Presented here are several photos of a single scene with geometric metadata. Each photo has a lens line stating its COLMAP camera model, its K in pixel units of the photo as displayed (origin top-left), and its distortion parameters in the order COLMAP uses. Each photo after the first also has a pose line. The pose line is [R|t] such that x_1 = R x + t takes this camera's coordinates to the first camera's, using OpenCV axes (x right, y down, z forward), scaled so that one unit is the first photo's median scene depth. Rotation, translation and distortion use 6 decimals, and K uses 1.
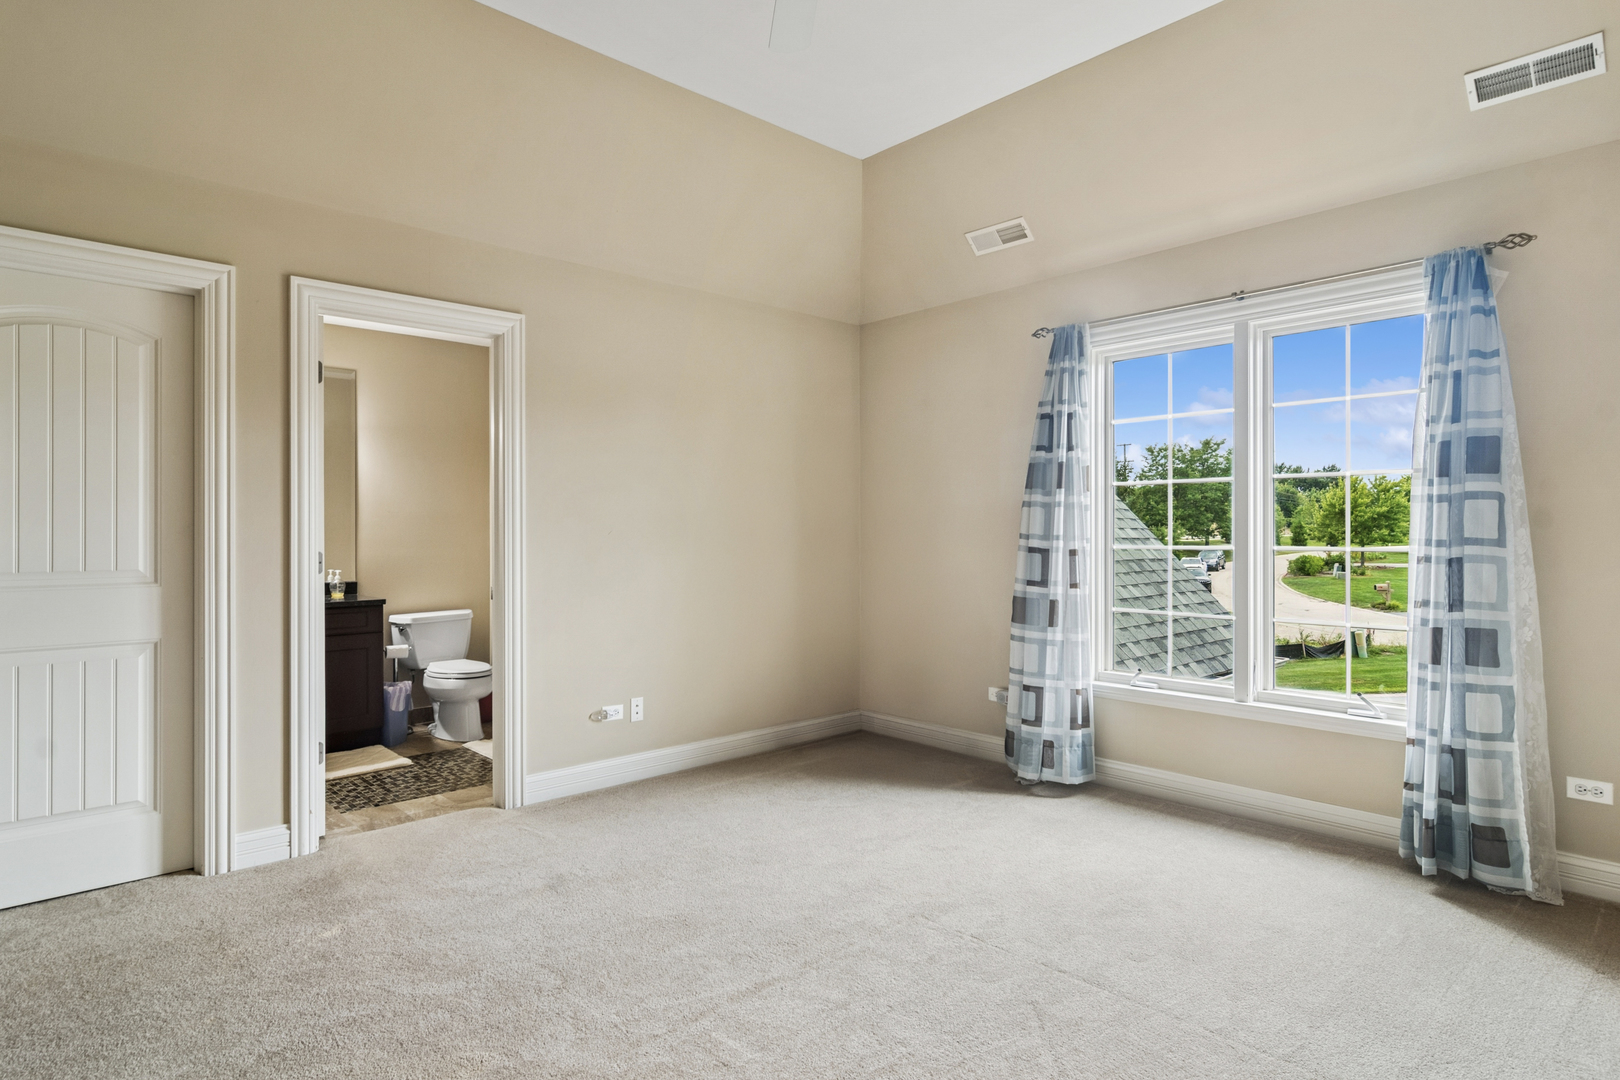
lens RADIAL K [[890.0, 0, 810.9], [0, 890.0, 536.8], [0, 0, 1]] dist [-0.001399, 0.002886]
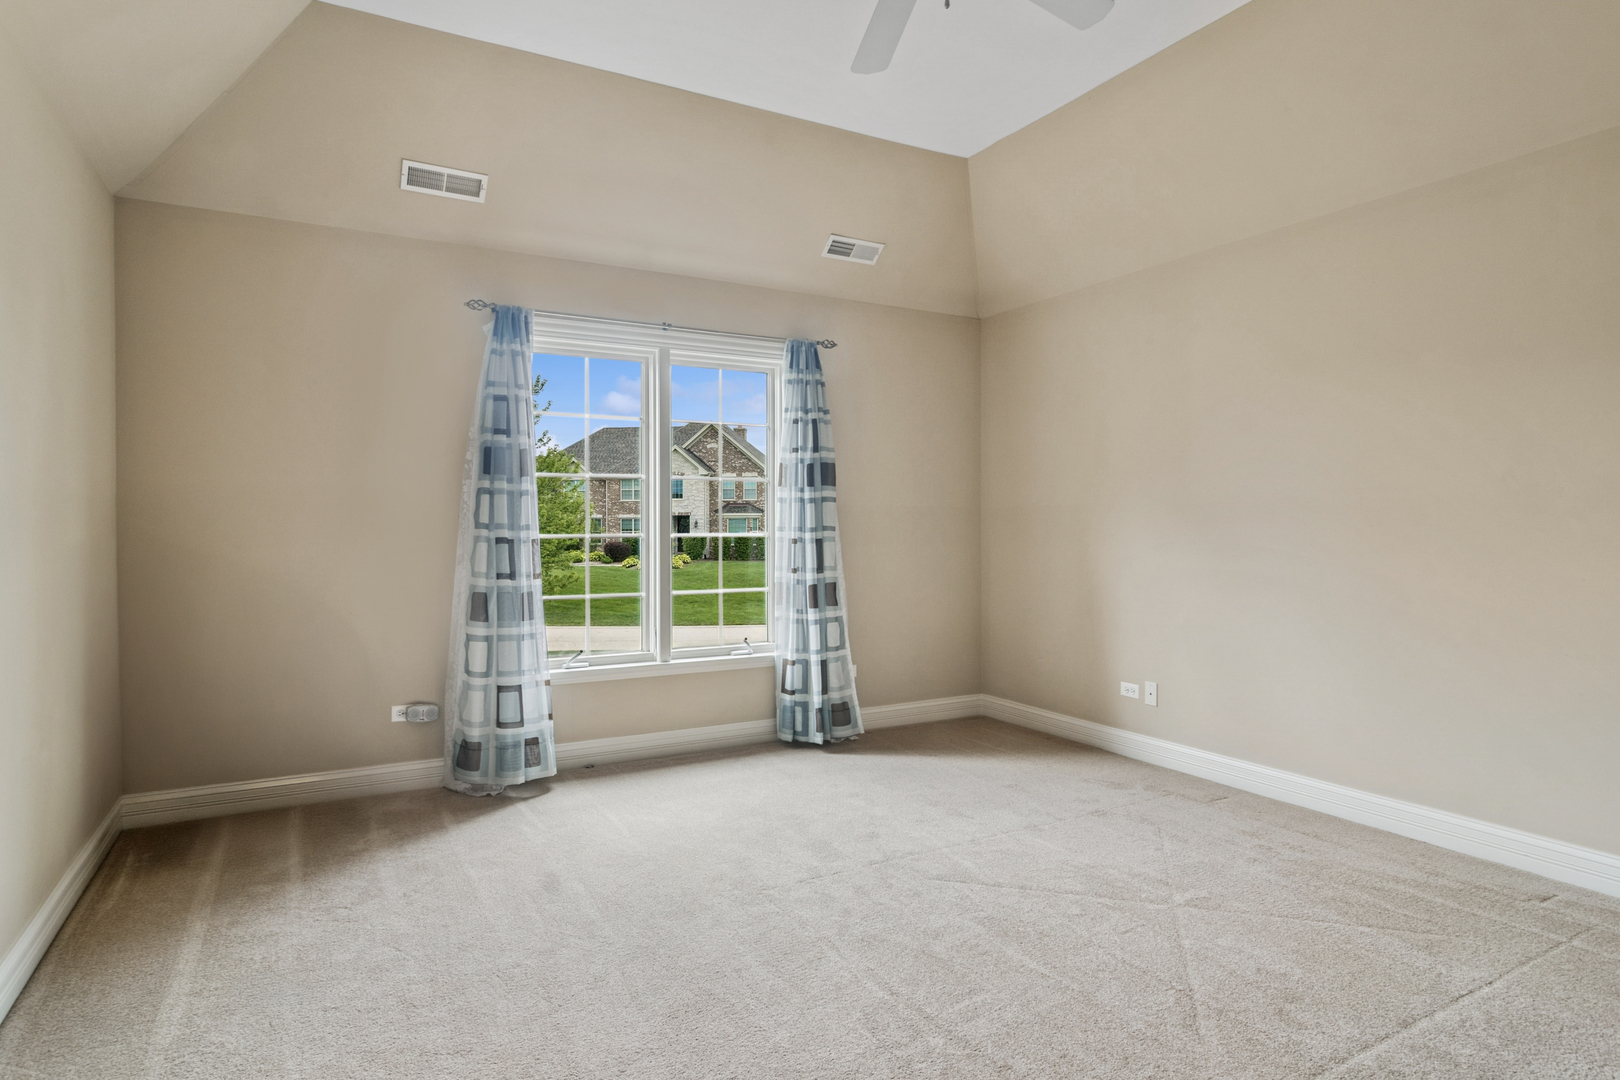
lens RADIAL K [[890.0, 0, 810.3], [0, 890.0, 535.0], [0, 0, 1]] dist [-0.001399, 0.002886]
pose [[0.228969, -0.011797, 0.973362, -0.769603], [0.002936, 0.999930, 0.011429, -0.001107], [-0.973429, 0.000241, 0.228988, 0.626221]]
